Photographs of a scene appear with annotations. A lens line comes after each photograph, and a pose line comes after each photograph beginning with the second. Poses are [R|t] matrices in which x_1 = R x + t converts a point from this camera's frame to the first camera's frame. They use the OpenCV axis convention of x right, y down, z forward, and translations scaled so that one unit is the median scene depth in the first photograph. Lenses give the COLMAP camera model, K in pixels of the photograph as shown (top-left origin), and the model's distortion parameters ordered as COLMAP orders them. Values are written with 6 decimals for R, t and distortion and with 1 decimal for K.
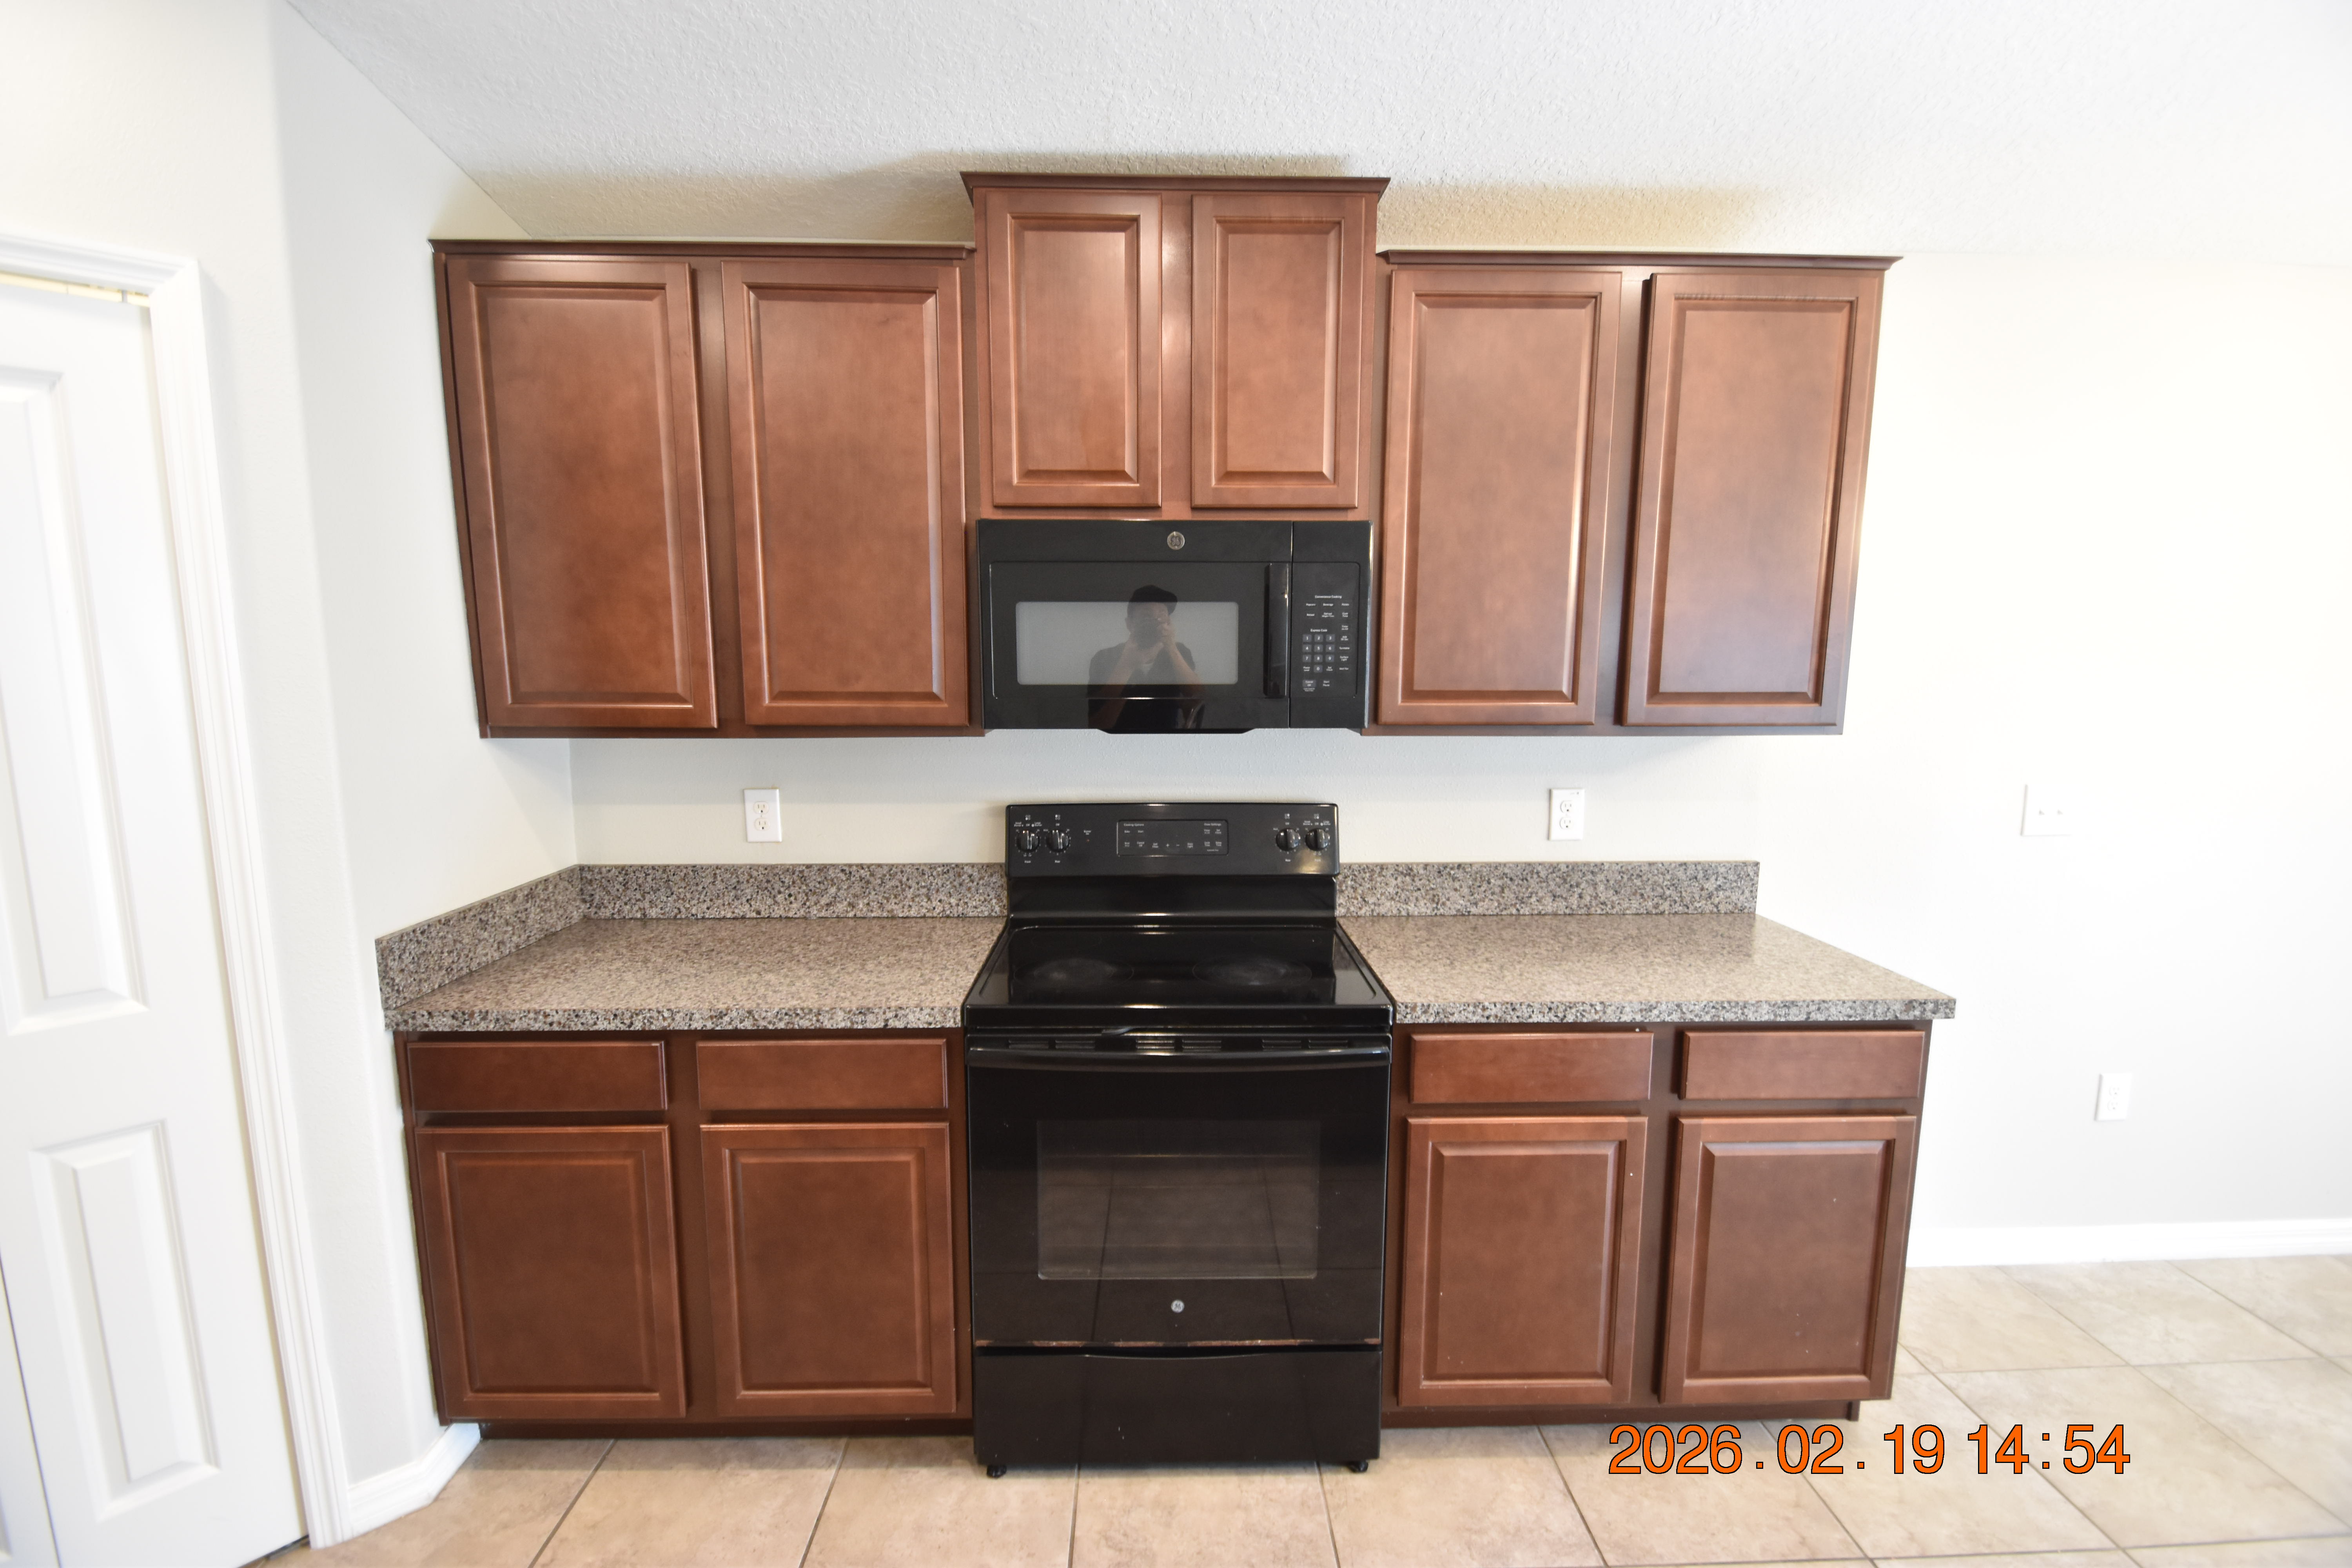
lens RADIAL K [[1027.9, 0, 1171.6], [0, 1027.9, 795.4], [0, 0, 1]] dist [0.017893, -0.018716]
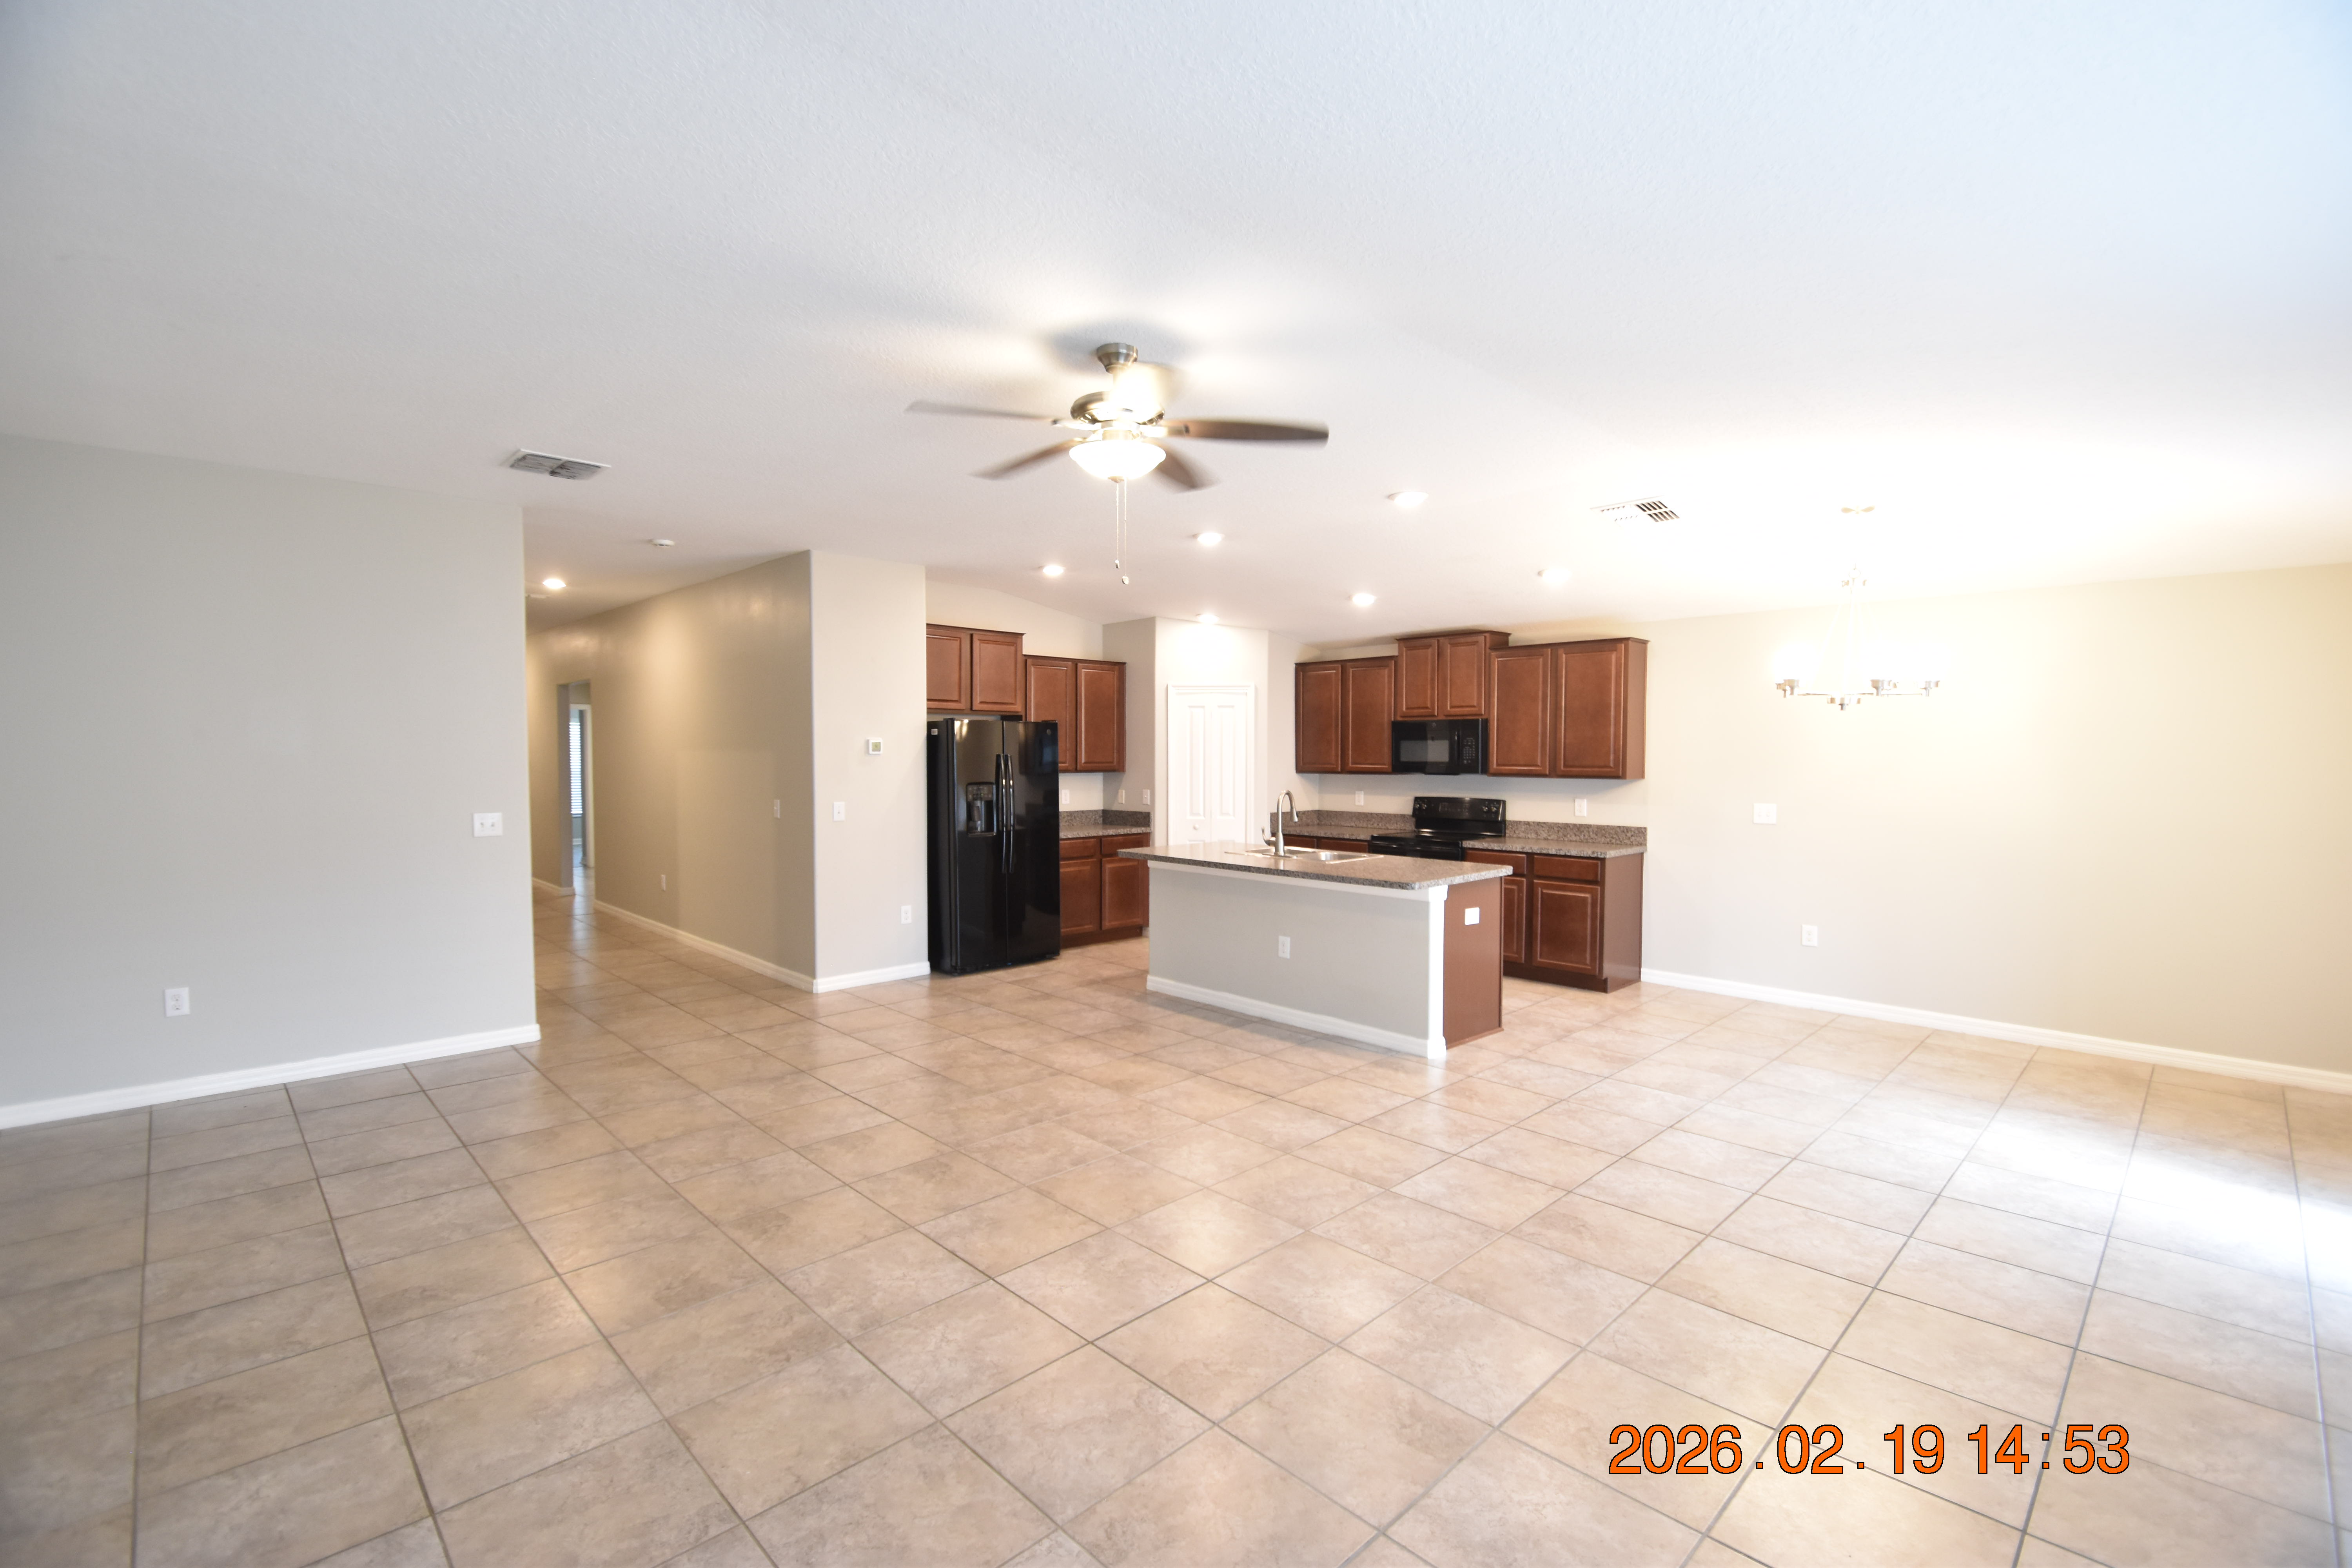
lens RADIAL K [[1027.9, 0, 1171.6], [0, 1027.9, 795.4], [0, 0, 1]] dist [0.017893, -0.018716]
pose [[0.680047, 0.030722, -0.732524, 2.109311], [-0.102767, 0.993252, -0.053748, 0.317448], [0.725930, 0.111831, 0.678616, -2.250958]]
